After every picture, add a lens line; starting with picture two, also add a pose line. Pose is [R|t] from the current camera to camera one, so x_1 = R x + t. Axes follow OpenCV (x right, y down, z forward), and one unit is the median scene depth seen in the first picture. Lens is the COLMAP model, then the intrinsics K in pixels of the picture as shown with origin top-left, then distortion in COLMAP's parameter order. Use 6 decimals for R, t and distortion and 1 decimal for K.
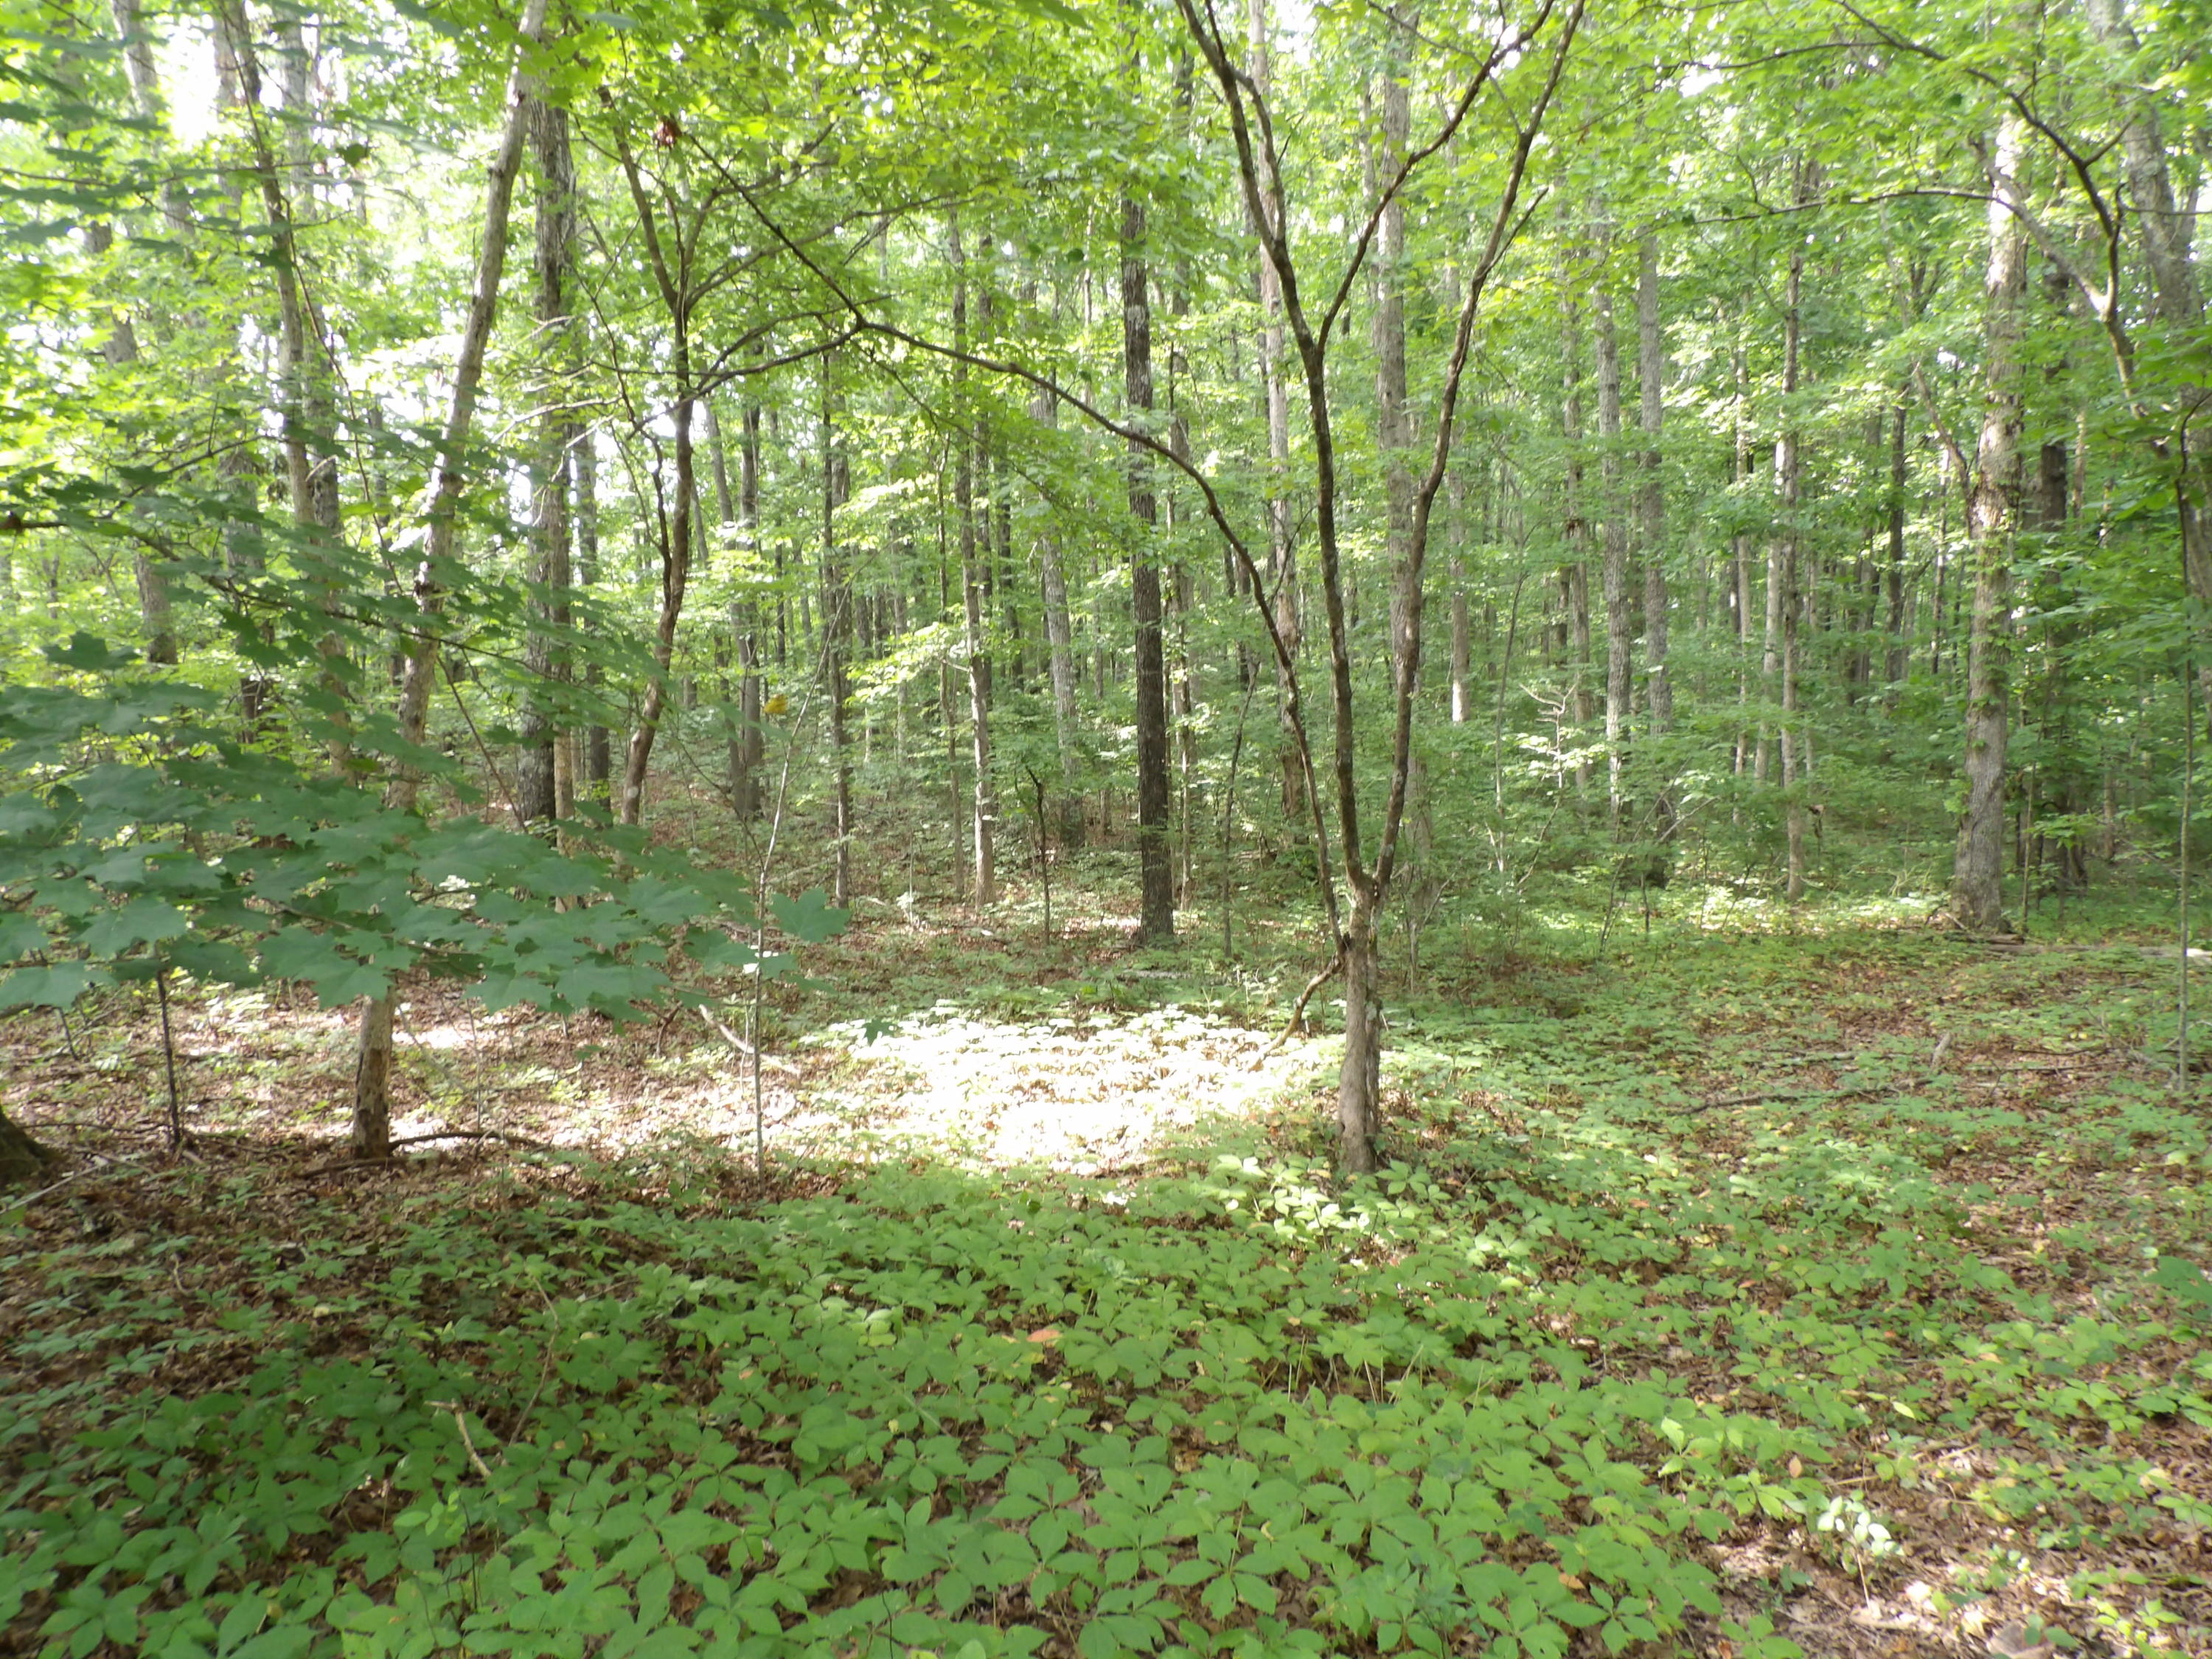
lens RADIAL K [[1586.8, 0, 1085.6], [0, 1586.8, 831.7], [0, 0, 1]] dist [-0.042198, 0.047178]
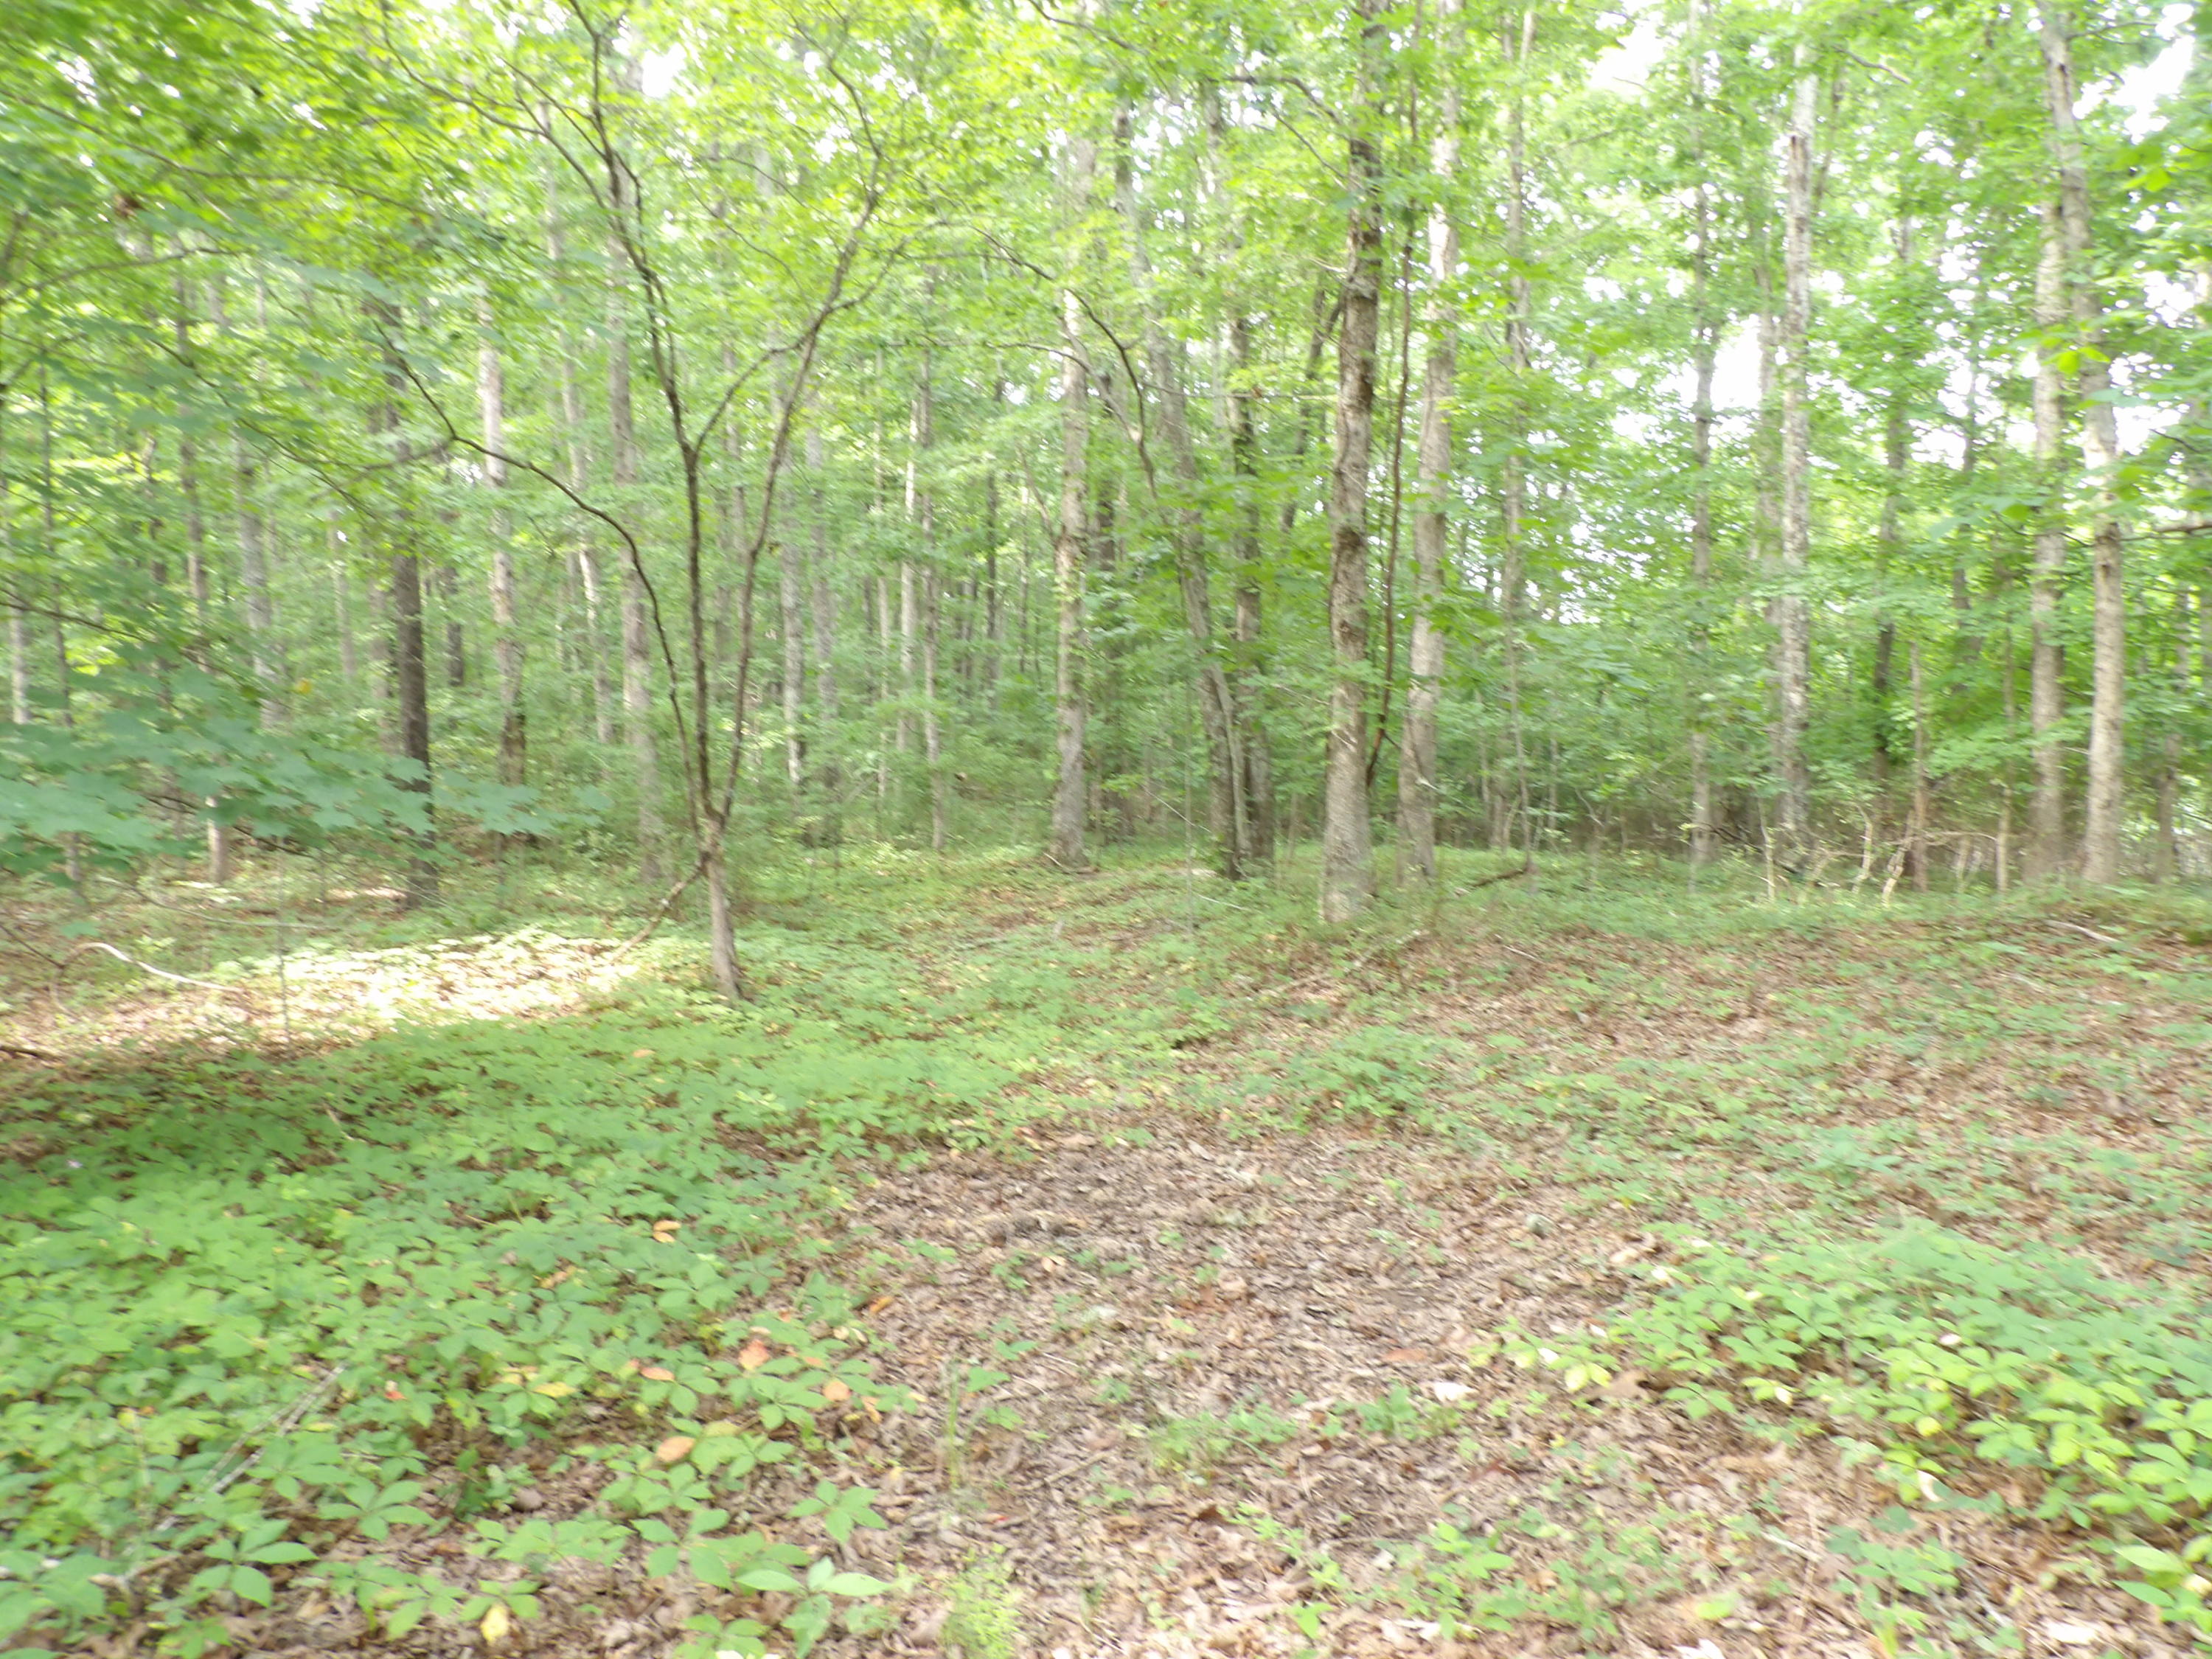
lens RADIAL K [[1570.7, 0, 1106.0], [0, 1570.7, 829.5], [0, 0, 1]] dist [-0.002719, 0.003400]
pose [[0.852005, -0.029500, 0.522702, -0.103693], [0.026529, 0.999561, 0.013171, 0.013764], [-0.522861, 0.002645, 0.852414, -0.157479]]
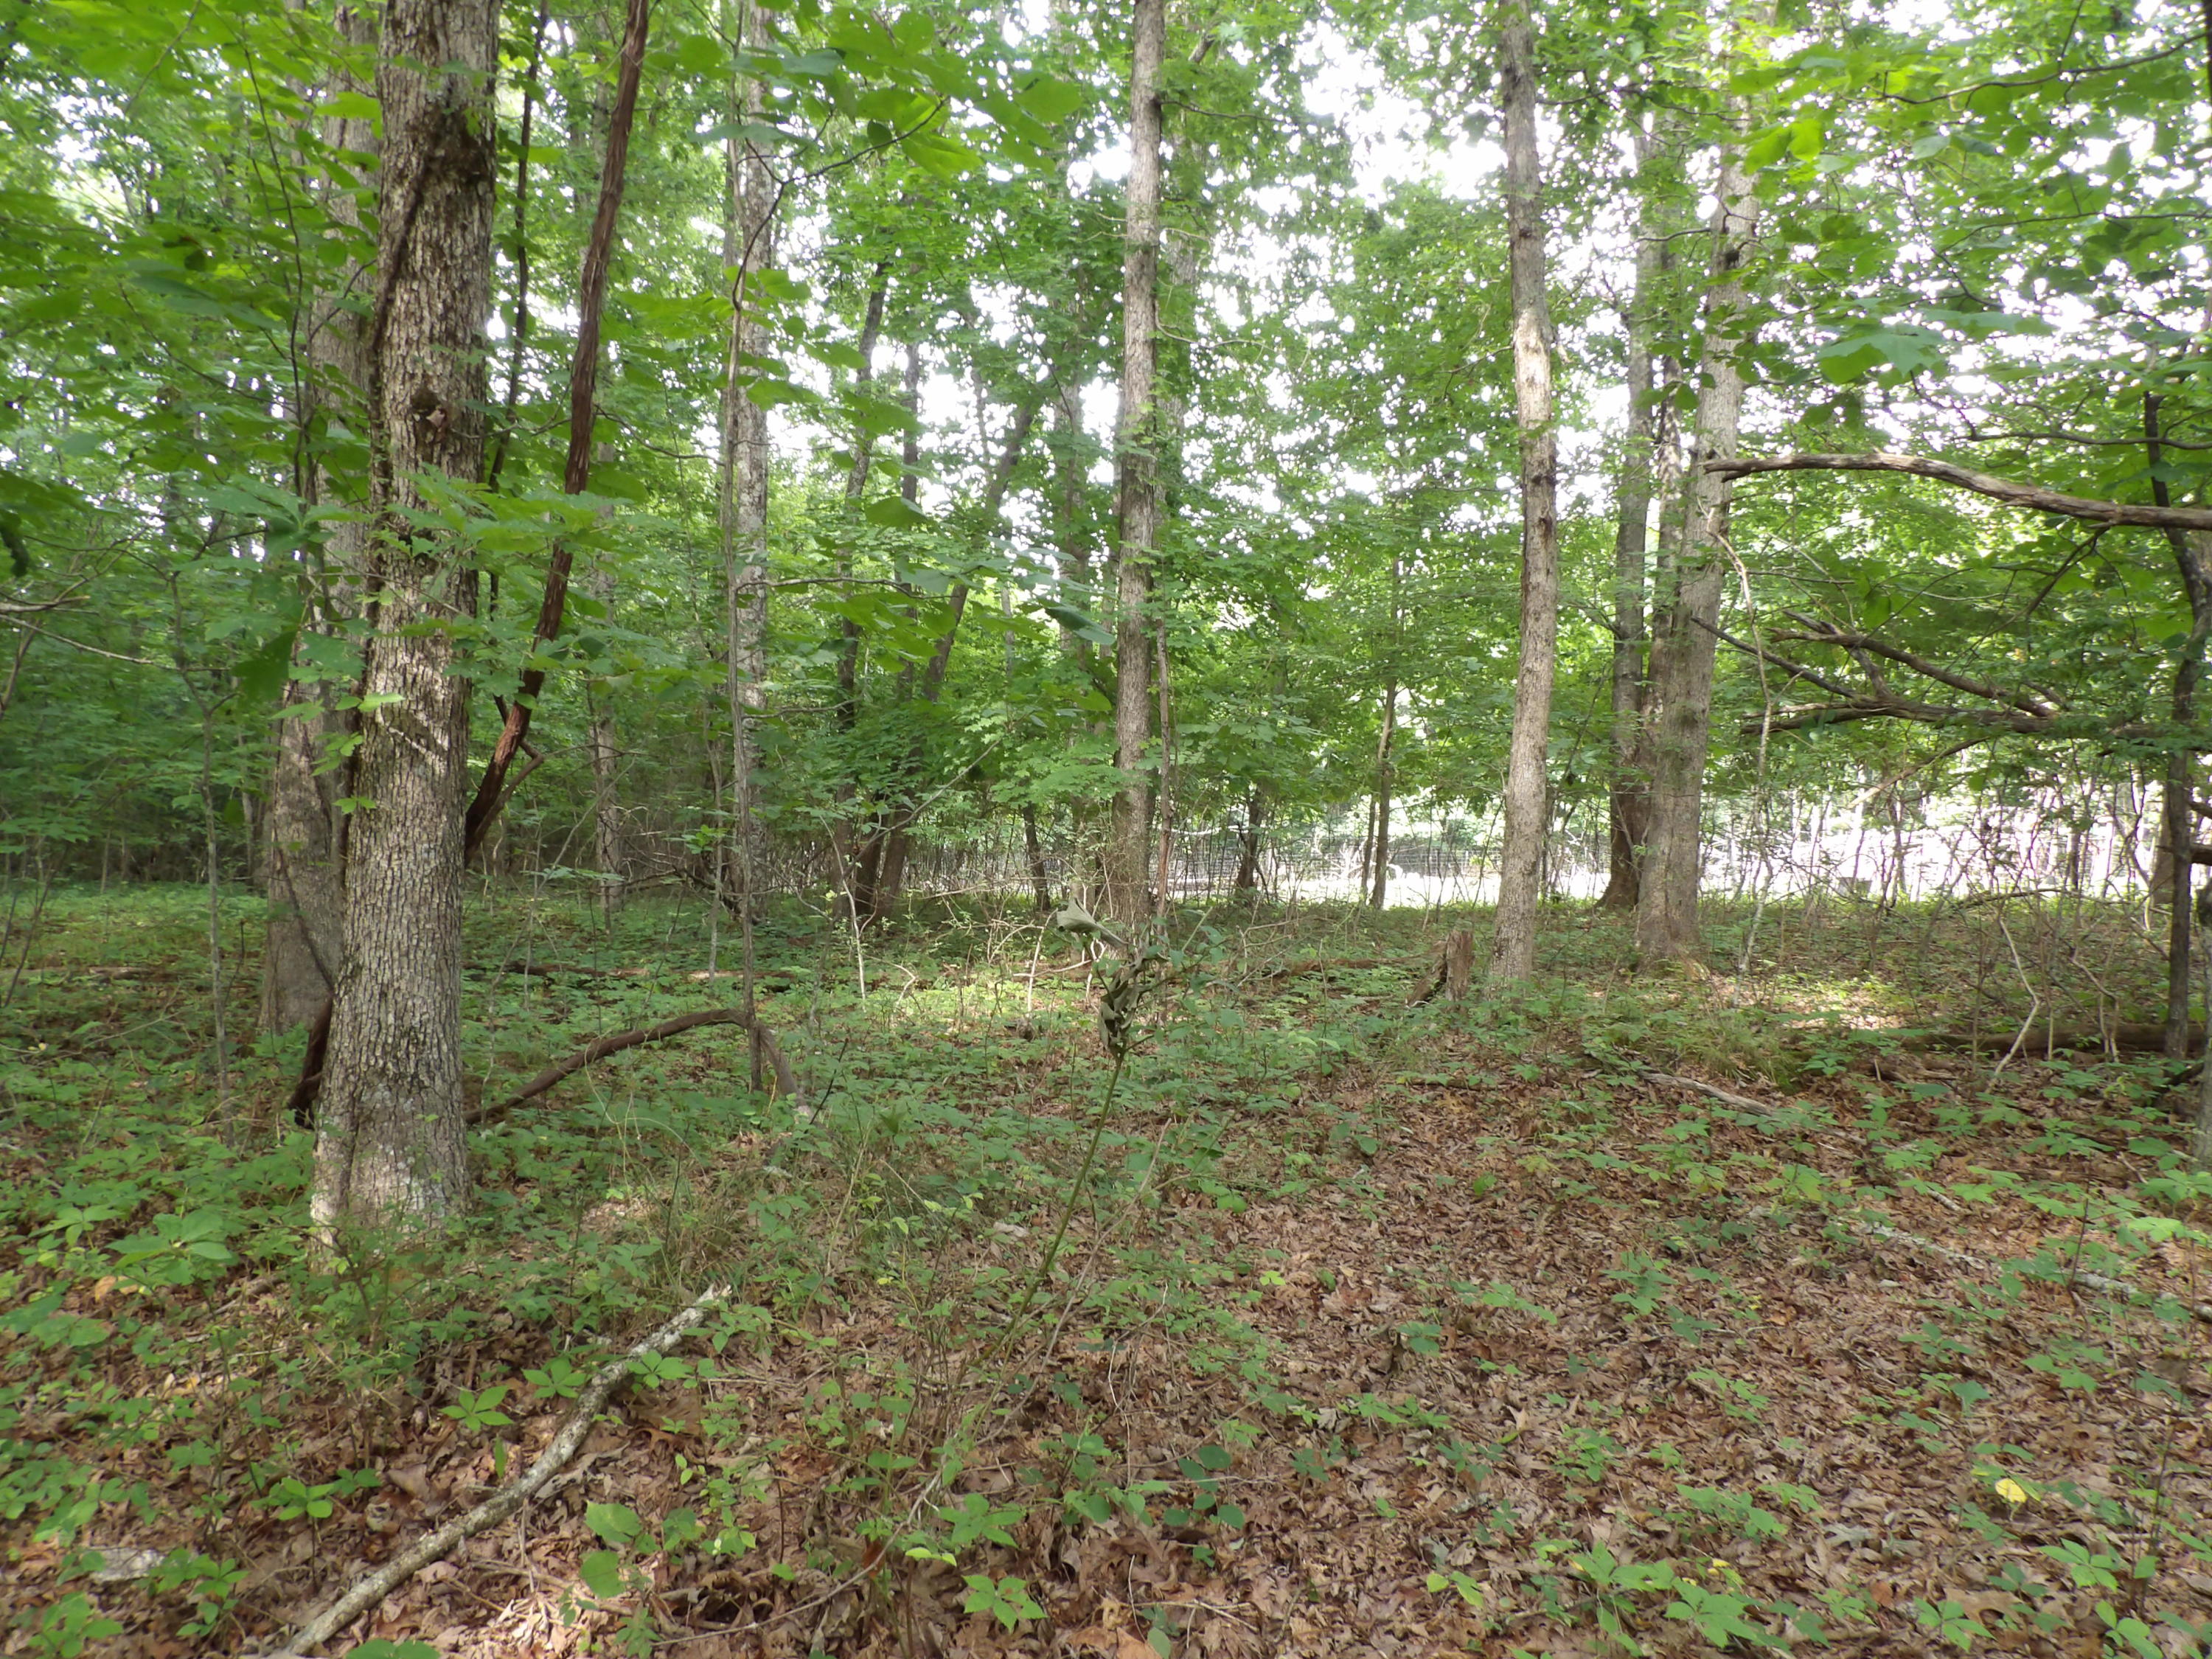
lens RADIAL K [[1586.8, 0, 1085.6], [0, 1586.8, 831.7], [0, 0, 1]] dist [-0.042198, 0.047178]
pose [[0.242386, -0.035280, 0.969538, 0.109560], [0.019774, 0.999311, 0.031420, -0.002999], [-0.969978, 0.011556, 0.242916, 0.174506]]
